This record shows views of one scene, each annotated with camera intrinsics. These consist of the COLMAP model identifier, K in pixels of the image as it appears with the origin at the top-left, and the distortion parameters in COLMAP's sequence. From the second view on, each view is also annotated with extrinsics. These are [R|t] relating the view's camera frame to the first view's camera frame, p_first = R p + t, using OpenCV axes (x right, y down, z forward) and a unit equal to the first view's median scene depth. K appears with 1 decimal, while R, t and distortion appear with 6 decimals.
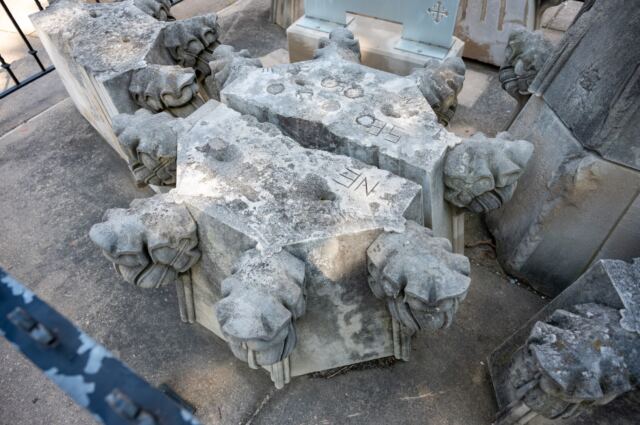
lens RADIAL K [[425.0, 0, 316.0], [0, 425.0, 215.2], [0, 0, 1]] dist [-0.011767, 0.007504]
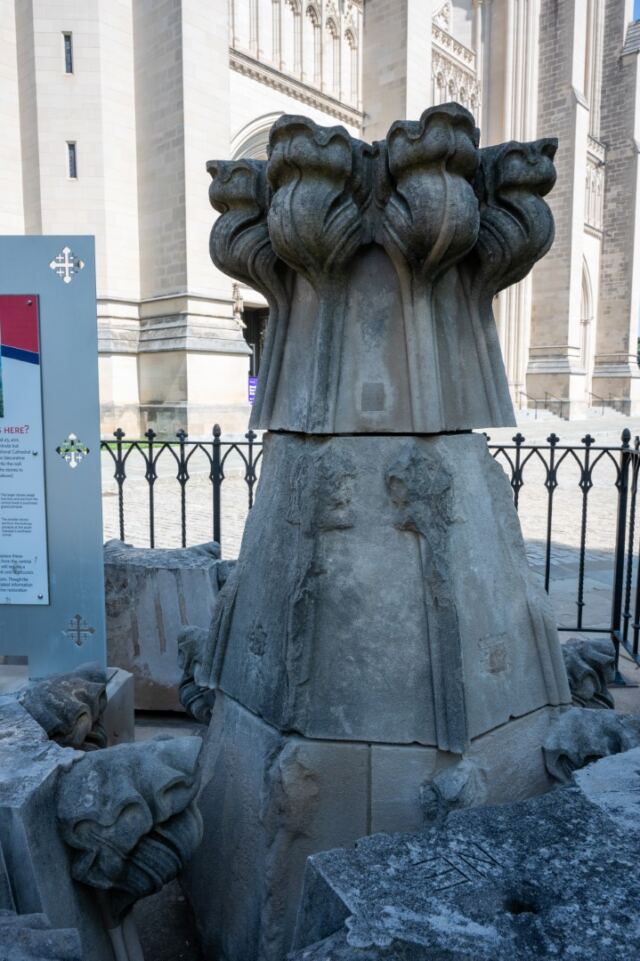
lens RADIAL K [[701.7, 0, 327.3], [0, 701.7, 474.1], [0, 0, 1]] dist [-0.013543, 0.005746]
pose [[0.888664, 0.013144, 0.458370, 0.193757], [0.320878, 0.696267, -0.642067, 0.282511], [-0.327587, 0.717662, 0.614530, 0.020461]]
